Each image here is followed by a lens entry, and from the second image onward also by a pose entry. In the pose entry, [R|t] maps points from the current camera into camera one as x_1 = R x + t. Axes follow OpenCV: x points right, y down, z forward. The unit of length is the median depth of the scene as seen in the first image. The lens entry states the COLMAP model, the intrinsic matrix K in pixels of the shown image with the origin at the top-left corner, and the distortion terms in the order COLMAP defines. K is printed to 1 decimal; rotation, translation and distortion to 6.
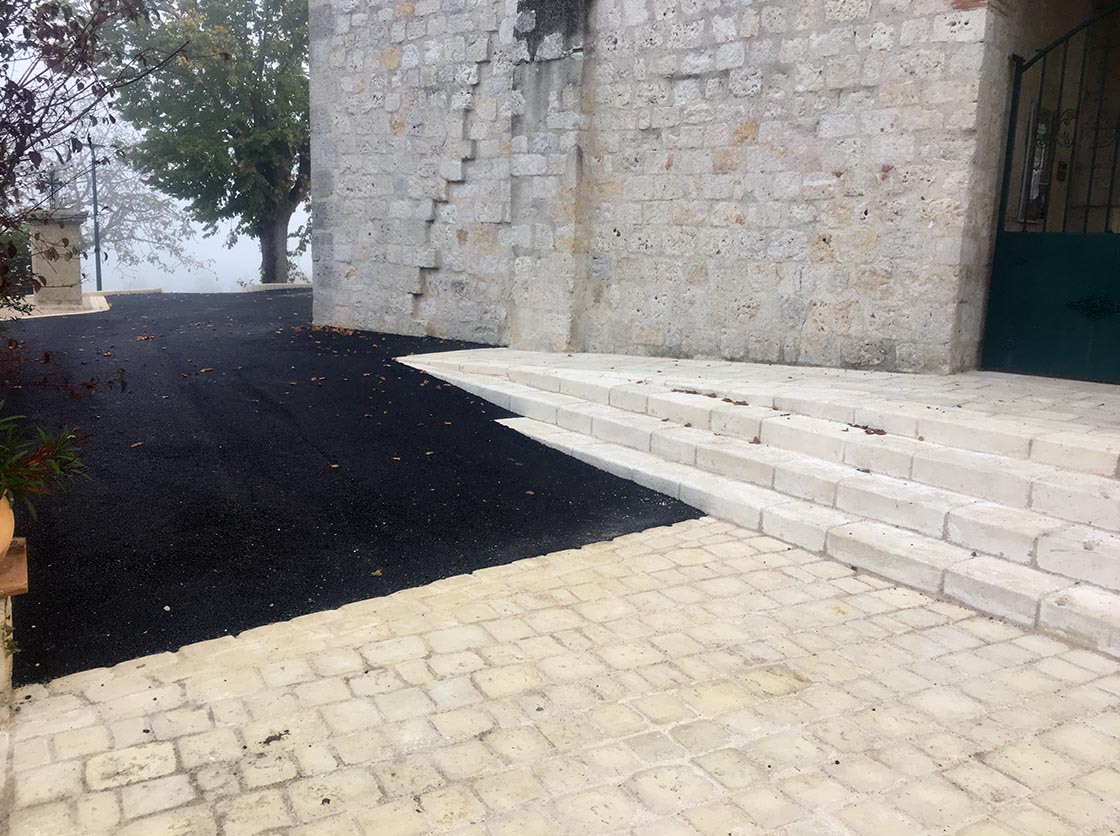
lens RADIAL K [[952.5, 0, 557.7], [0, 952.5, 414.9], [0, 0, 1]] dist [0.077966, -0.099414]
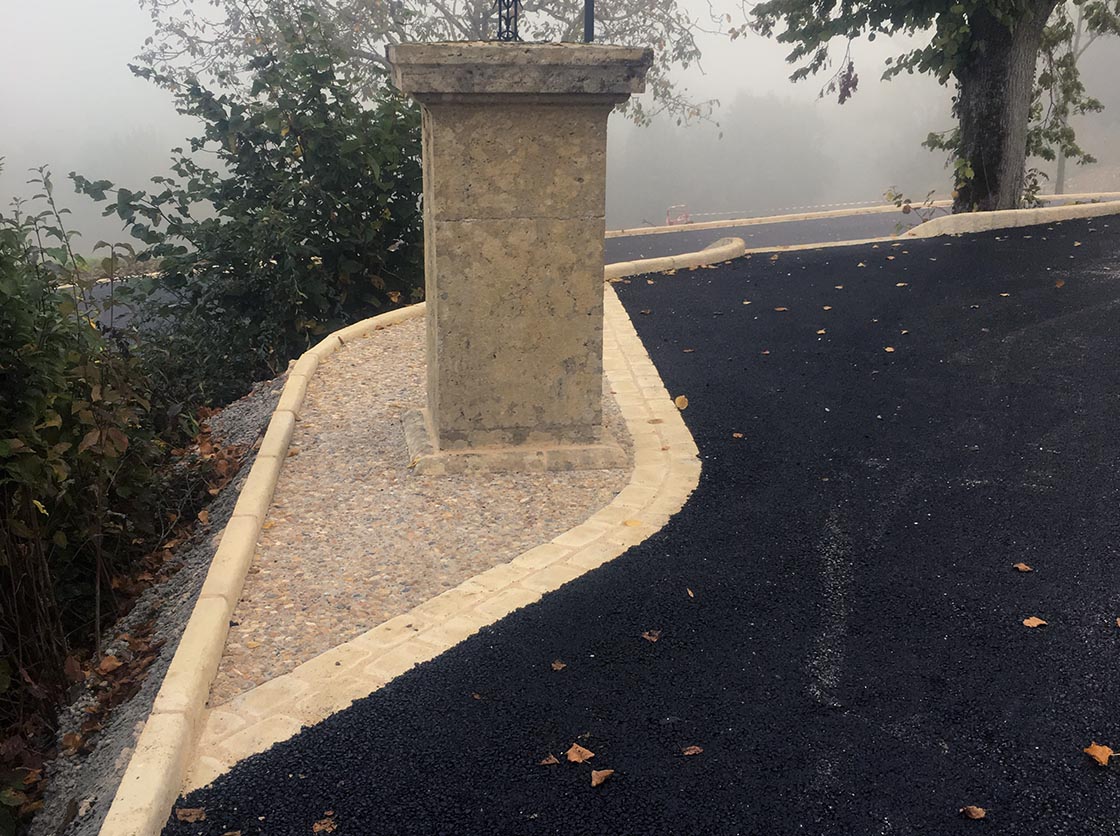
lens RADIAL K [[952.5, 0, 557.7], [0, 952.5, 414.9], [0, 0, 1]] dist [0.077966, -0.099414]
pose [[0.925661, 0.109345, -0.362208, -0.291804], [-0.036760, 0.978791, 0.201537, -0.120250], [0.376563, -0.173240, 0.910048, 0.545612]]
